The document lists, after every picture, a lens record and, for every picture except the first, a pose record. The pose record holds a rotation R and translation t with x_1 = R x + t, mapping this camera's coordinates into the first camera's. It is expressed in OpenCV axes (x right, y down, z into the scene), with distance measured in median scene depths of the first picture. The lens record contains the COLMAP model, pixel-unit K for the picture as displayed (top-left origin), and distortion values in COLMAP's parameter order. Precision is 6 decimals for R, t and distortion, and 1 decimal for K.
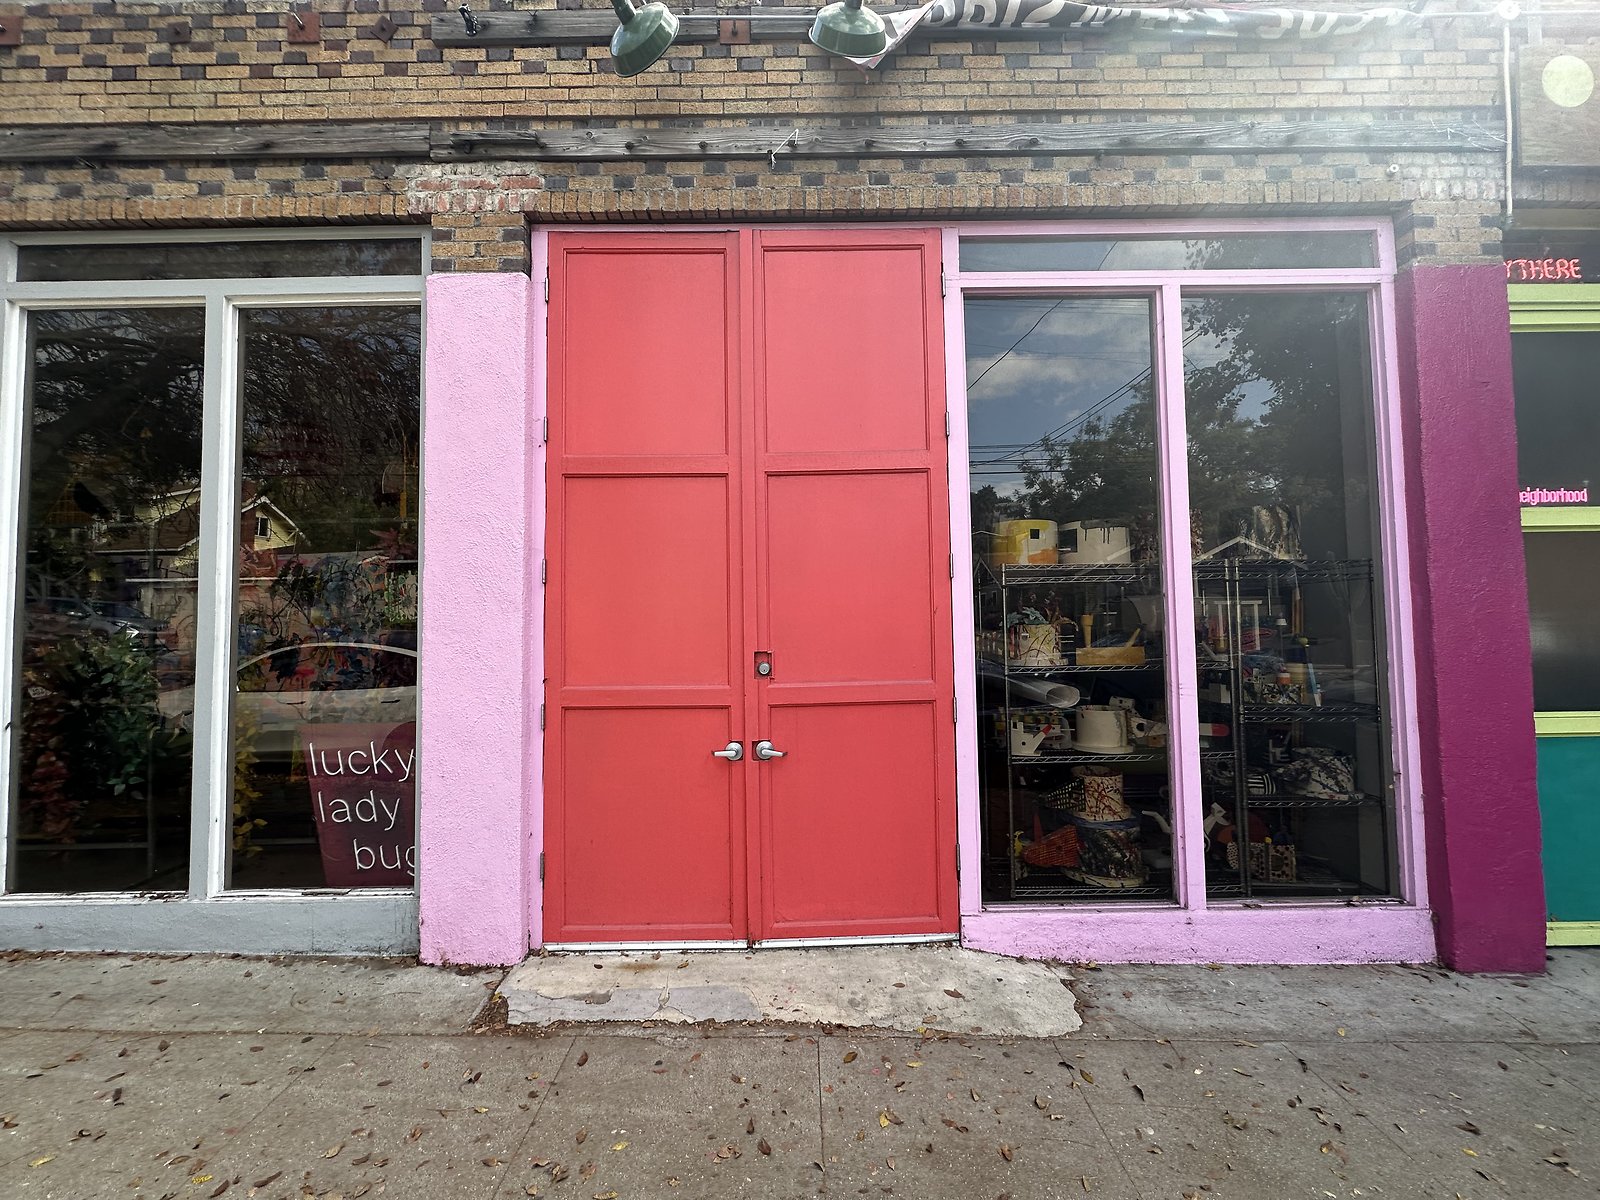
lens RADIAL K [[637.8, 0, 794.6], [0, 637.8, 601.4], [0, 0, 1]] dist [-0.003324, 0.000668]
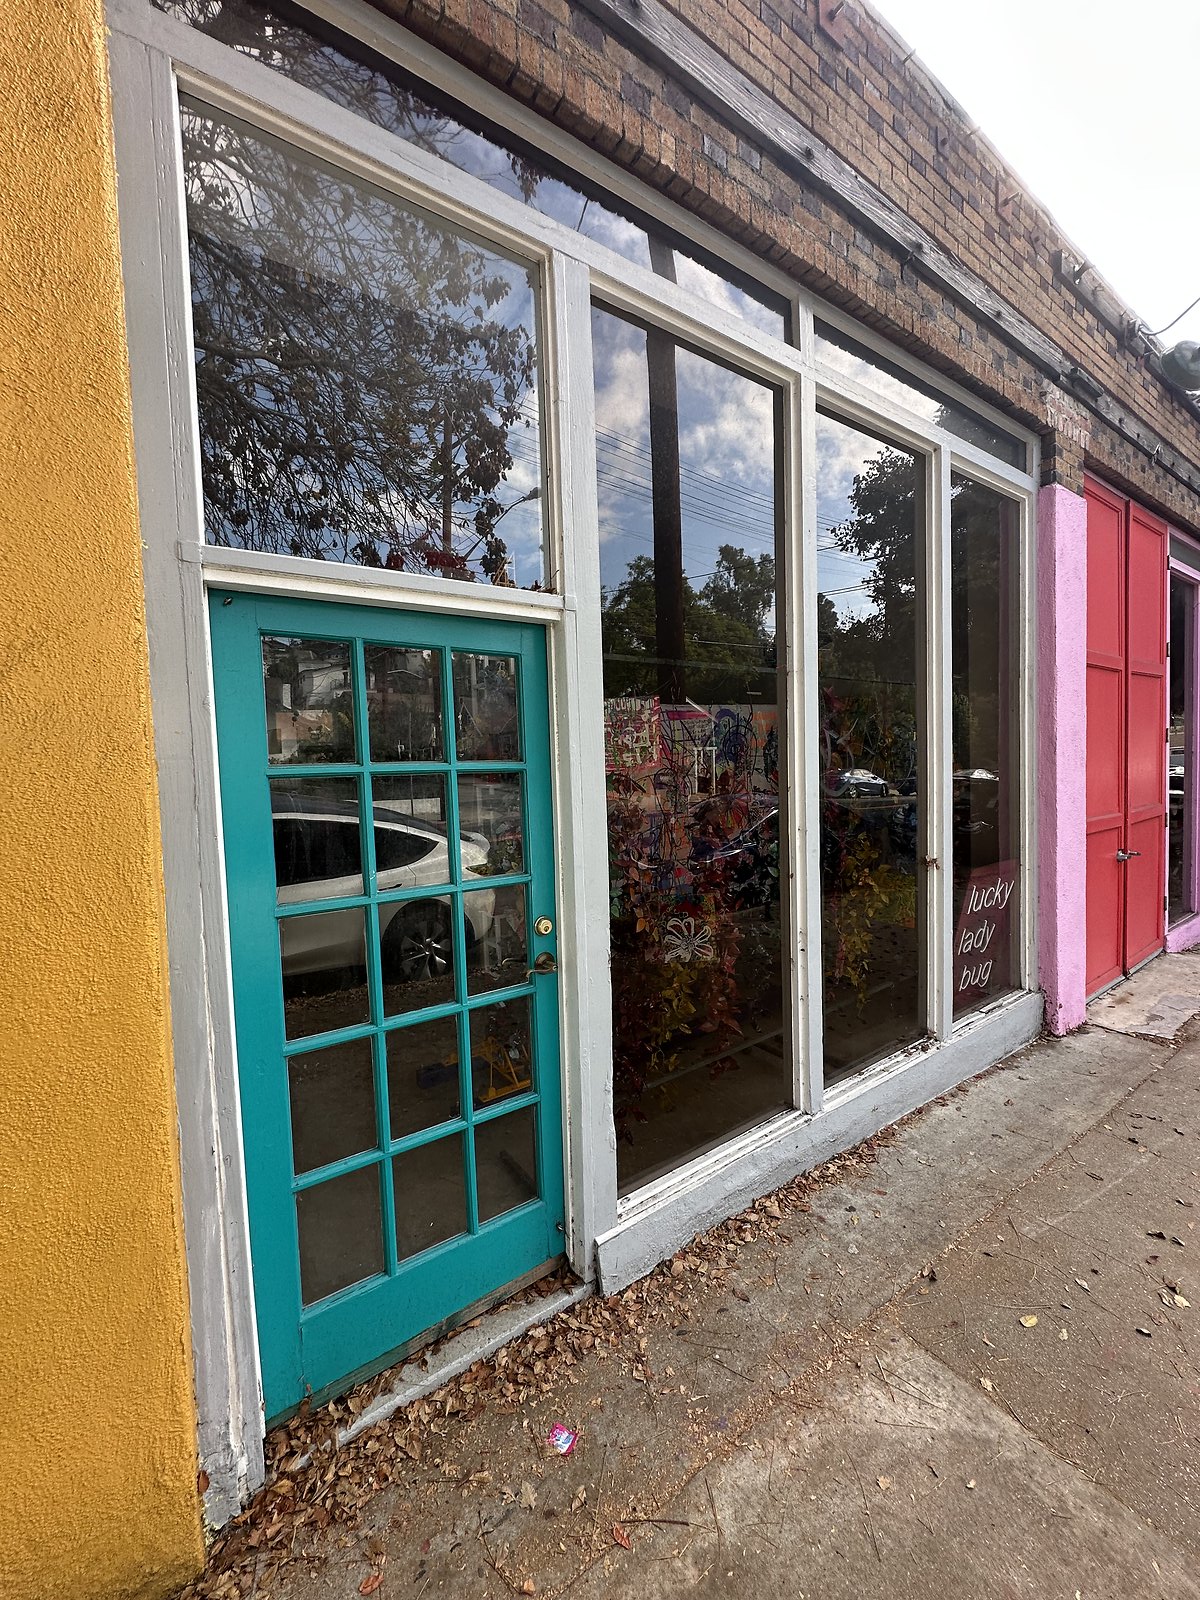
lens RADIAL K [[637.8, 0, 600.0], [0, 637.8, 800.0], [0, 0, 1]] dist [-0.003324, 0.000668]
pose [[0.819144, -0.042224, 0.572031, -1.972626], [-0.000864, 0.997195, 0.074845, -0.009436], [-0.573587, -0.061803, 0.816810, 0.480051]]
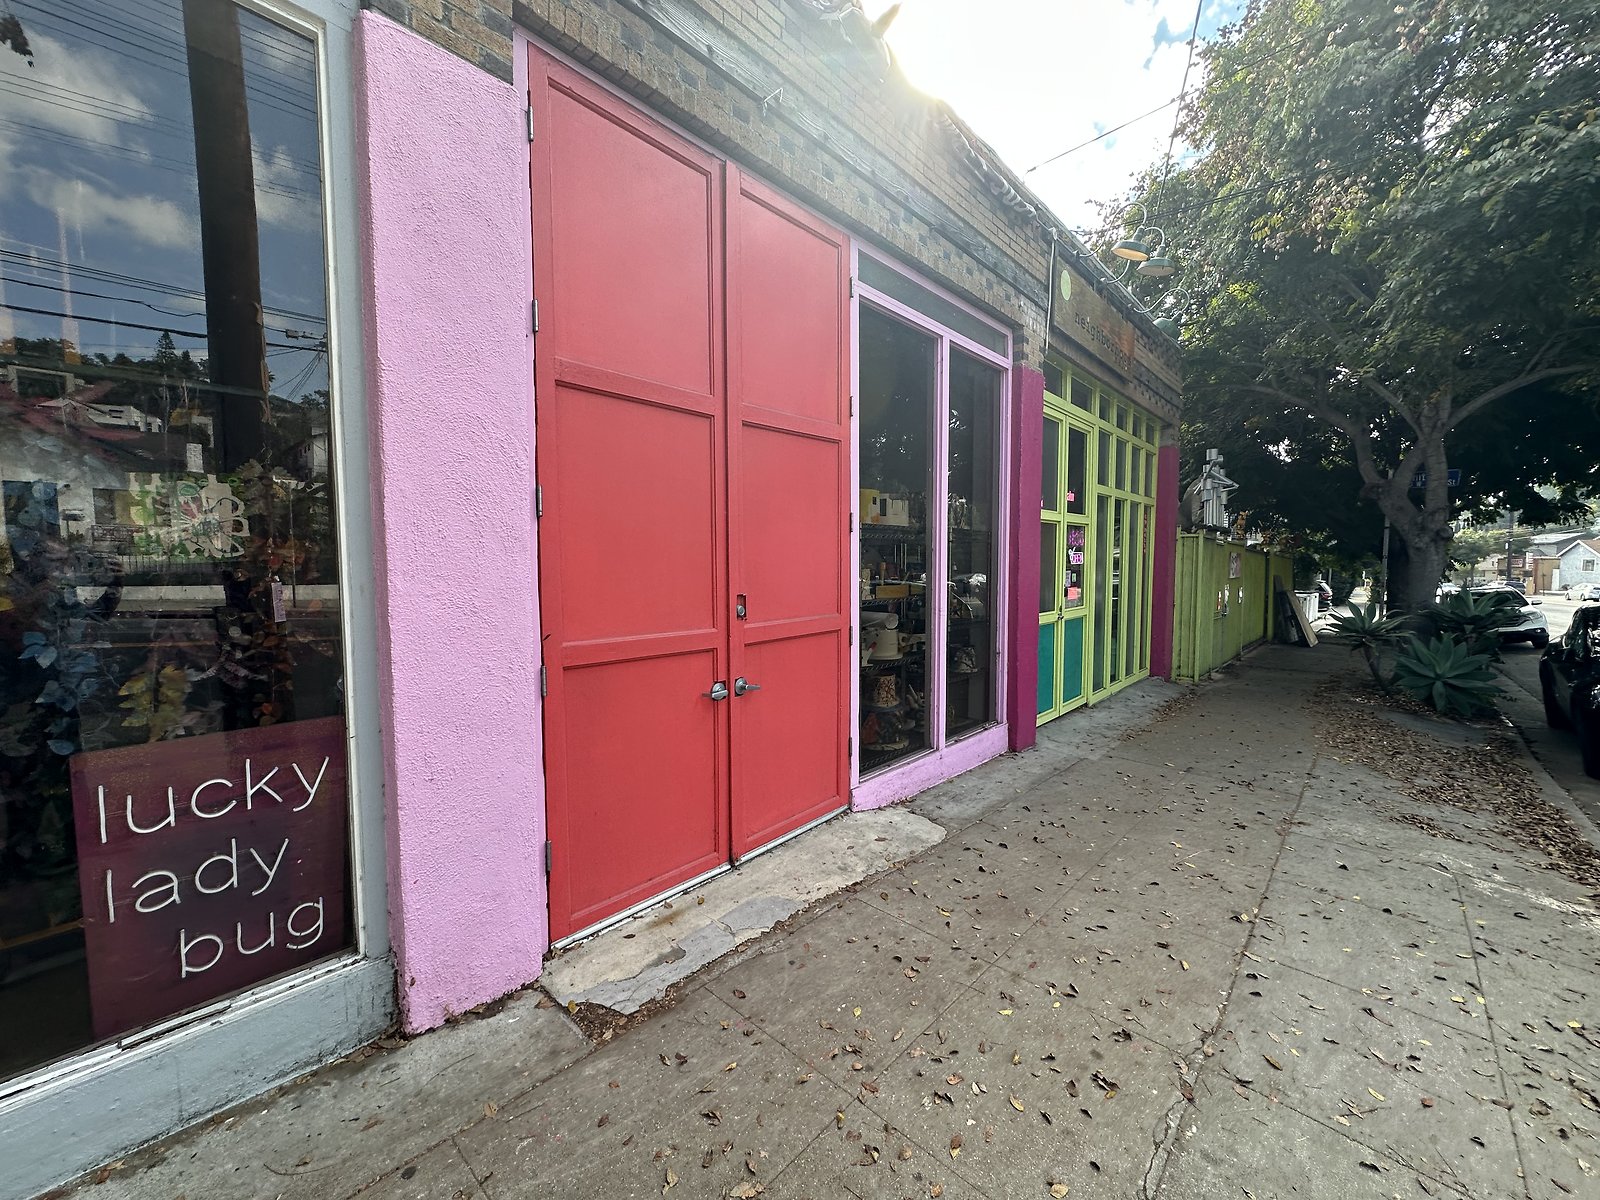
lens RADIAL K [[637.8, 0, 794.6], [0, 637.8, 601.4], [0, 0, 1]] dist [-0.003324, 0.000668]
pose [[0.680644, -0.034882, 0.731784, -0.763208], [-0.036335, 0.996029, 0.081274, 0.000966], [-0.731713, -0.081908, 0.676674, 0.220564]]
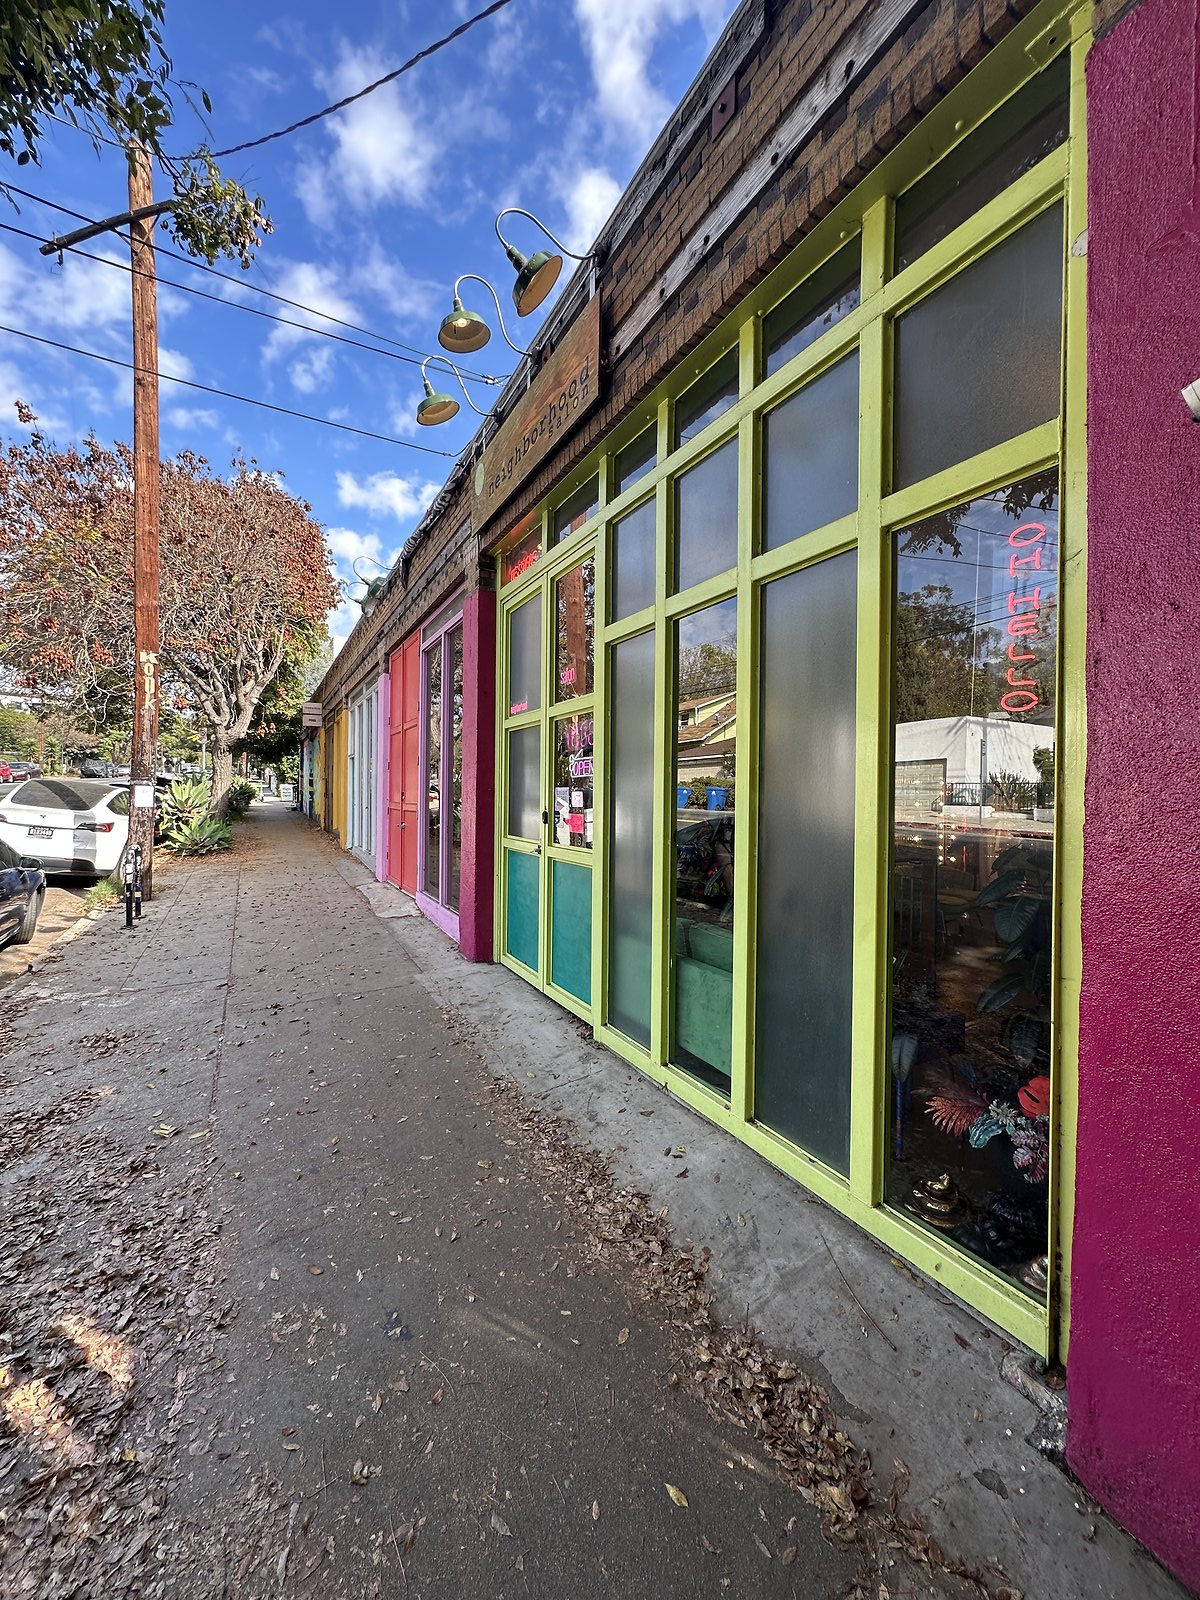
lens RADIAL K [[637.8, 0, 600.0], [0, 637.8, 800.0], [0, 0, 1]] dist [-0.003324, 0.000668]
pose [[0.473061, 0.027648, -0.880596, 2.949724], [0.020772, 0.998880, 0.042520, 0.008965], [0.880785, -0.038406, 0.471956, 0.418430]]
